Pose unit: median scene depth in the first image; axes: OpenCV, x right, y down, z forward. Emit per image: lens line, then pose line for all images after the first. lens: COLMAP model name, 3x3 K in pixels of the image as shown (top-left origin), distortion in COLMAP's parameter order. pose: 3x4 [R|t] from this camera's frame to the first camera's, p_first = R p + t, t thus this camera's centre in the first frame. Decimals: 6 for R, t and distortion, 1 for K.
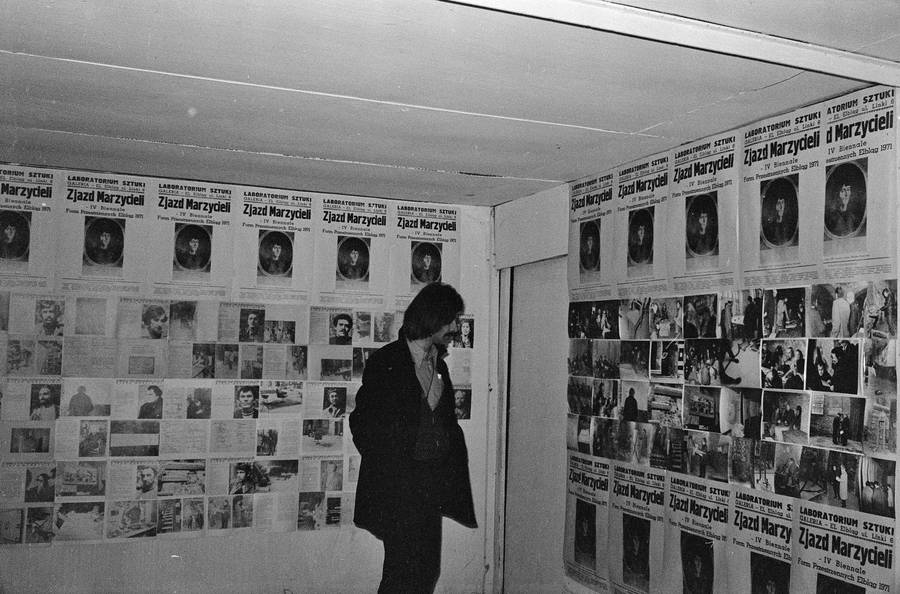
lens RADIAL K [[900.8, 0, 450.0], [0, 900.8, 297.0], [0, 0, 1]] dist [-0.032823, 0.028991]
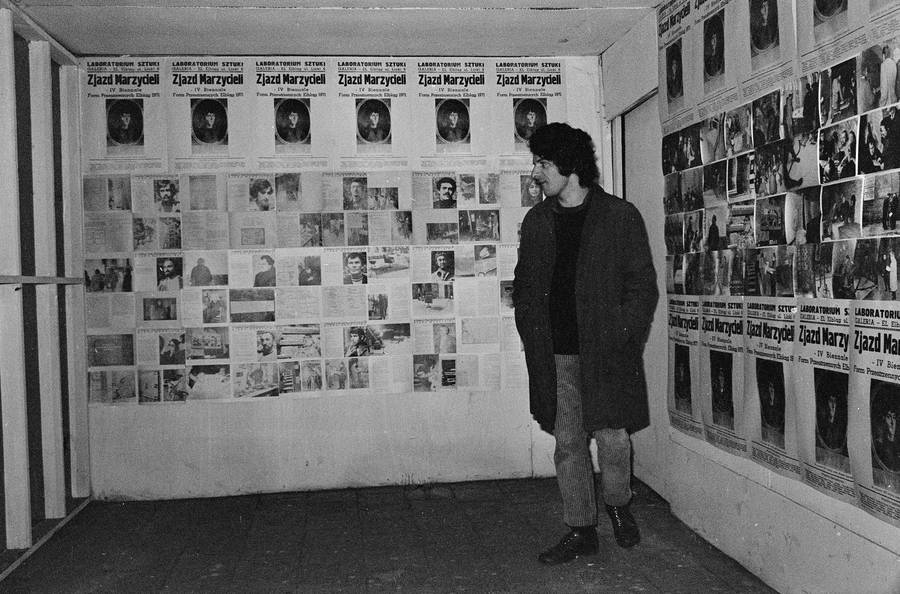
lens RADIAL K [[900.8, 0, 450.0], [0, 900.8, 297.0], [0, 0, 1]] dist [-0.032823, 0.028991]
pose [[0.964156, -0.047578, -0.261037, 0.159133], [0.069444, 0.994748, 0.075188, 0.086670], [0.256089, -0.090620, 0.962396, 0.034737]]
